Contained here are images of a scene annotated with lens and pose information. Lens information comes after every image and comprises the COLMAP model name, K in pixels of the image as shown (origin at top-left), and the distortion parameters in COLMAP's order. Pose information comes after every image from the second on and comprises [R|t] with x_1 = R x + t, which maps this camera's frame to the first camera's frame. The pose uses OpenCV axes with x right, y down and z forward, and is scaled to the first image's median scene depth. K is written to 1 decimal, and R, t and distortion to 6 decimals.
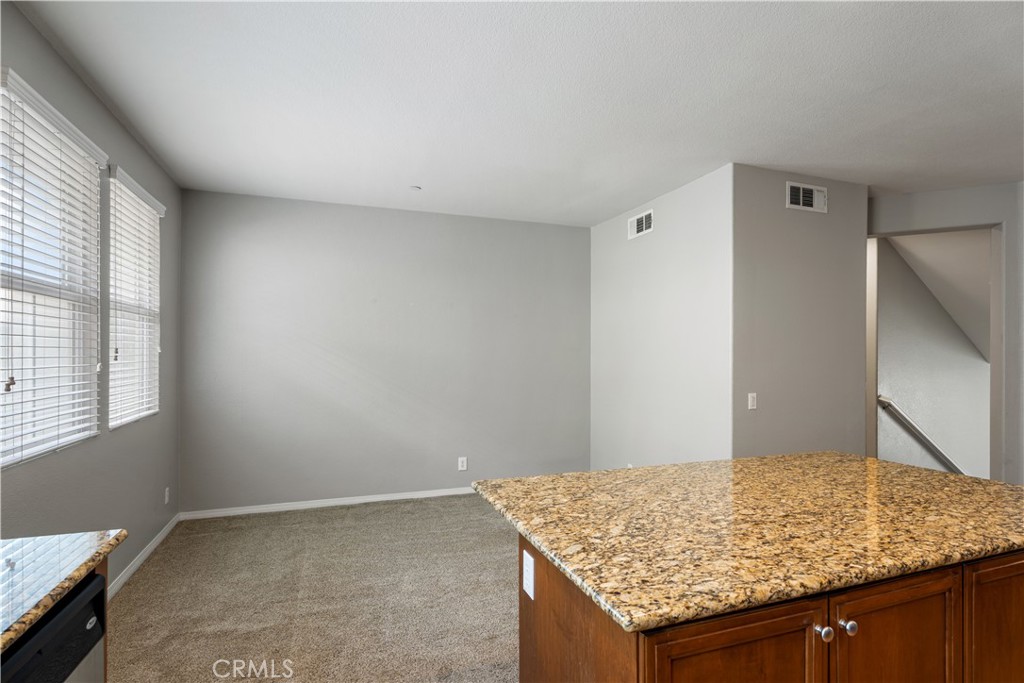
lens RADIAL K [[516.2, 0, 513.9], [0, 516.2, 348.4], [0, 0, 1]] dist [0.000213, -0.002023]
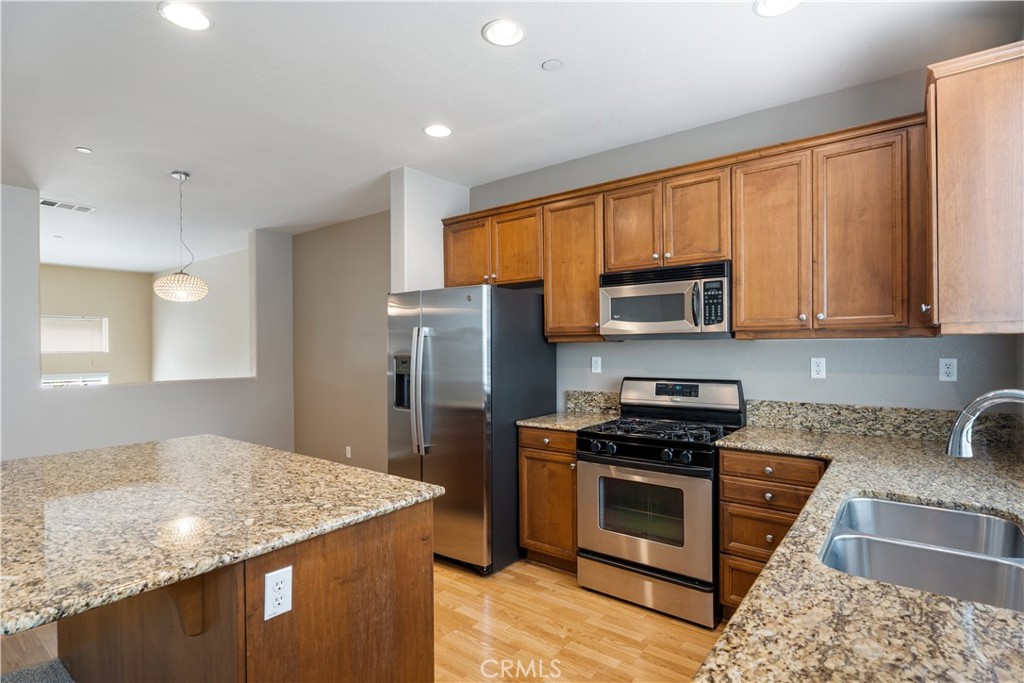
lens RADIAL K [[516.2, 0, 511.1], [0, 516.2, 348.3], [0, 0, 1]] dist [0.000213, -0.002023]
pose [[-0.533925, 0.003834, 0.845523, -1.009327], [0.001054, 0.999992, -0.003869, 0.016029], [-0.845531, -0.001175, -0.533924, 1.207358]]
